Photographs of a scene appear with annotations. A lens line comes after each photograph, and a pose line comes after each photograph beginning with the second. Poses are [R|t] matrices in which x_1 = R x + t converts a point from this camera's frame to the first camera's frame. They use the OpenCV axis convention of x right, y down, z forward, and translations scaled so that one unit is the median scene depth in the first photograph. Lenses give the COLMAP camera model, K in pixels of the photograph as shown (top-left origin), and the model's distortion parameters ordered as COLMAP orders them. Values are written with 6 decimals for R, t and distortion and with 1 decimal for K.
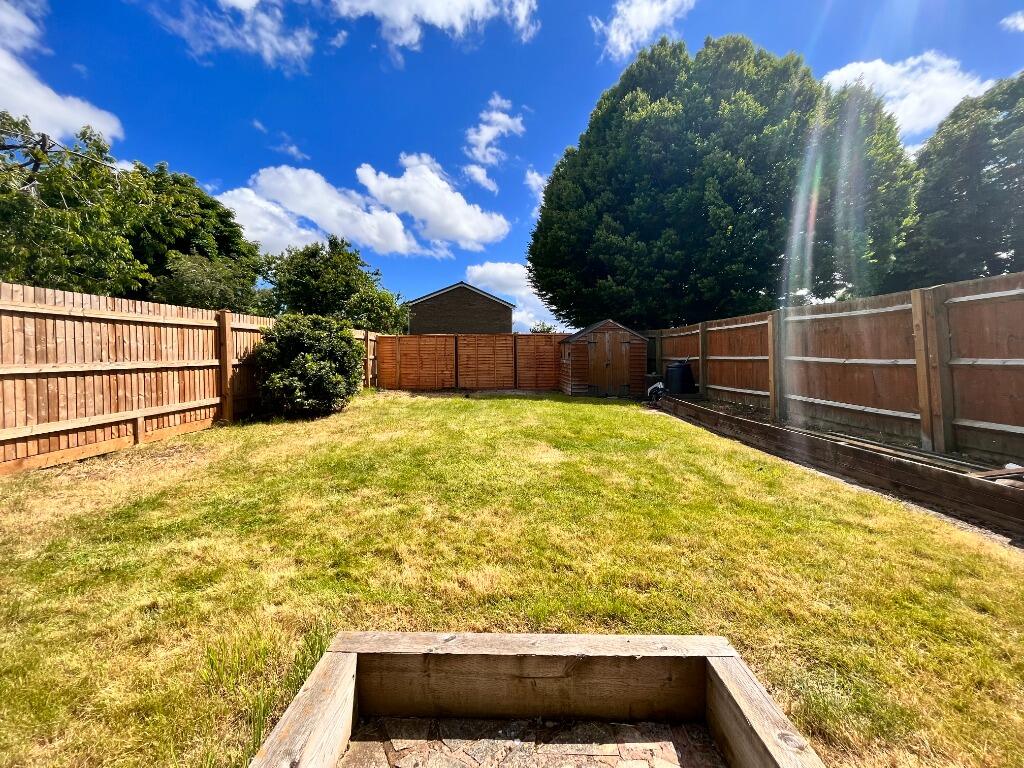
lens RADIAL K [[414.6, 0, 507.8], [0, 414.6, 380.0], [0, 0, 1]] dist [-0.009425, -0.000047]
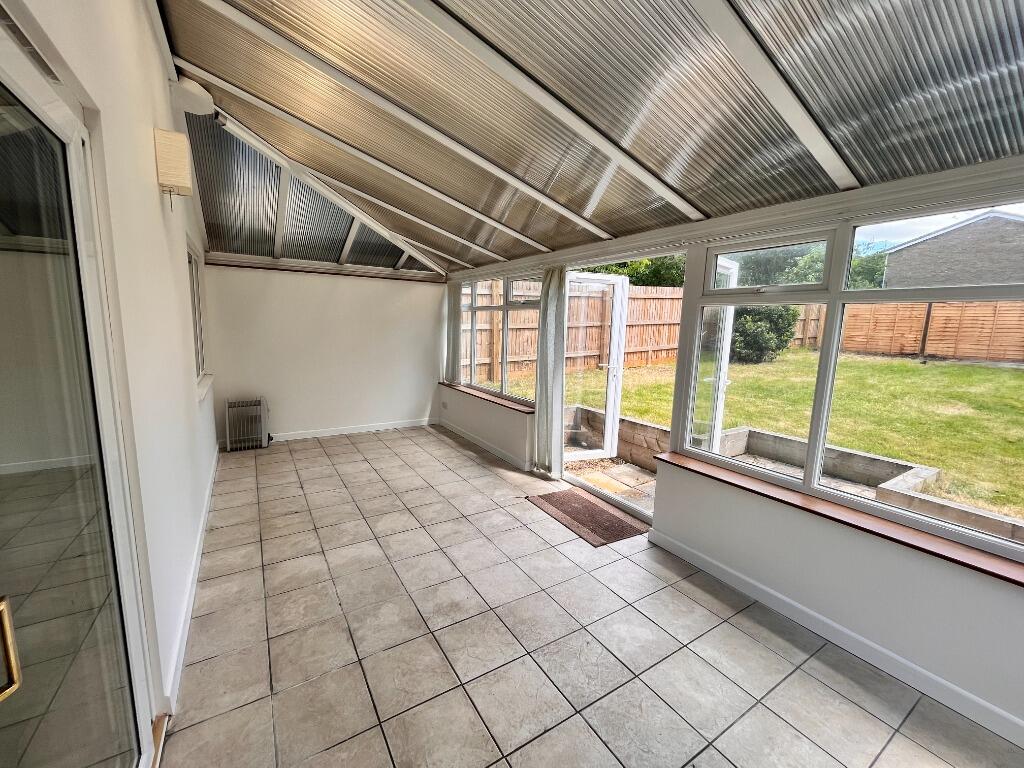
lens RADIAL K [[414.6, 0, 506.7], [0, 414.6, 382.6], [0, 0, 1]] dist [-0.009425, -0.000047]
pose [[0.558233, 0.141386, -0.817549, 0.235063], [-0.052098, 0.989402, 0.135533, 0.011889], [0.828047, -0.033066, 0.559682, -0.470539]]
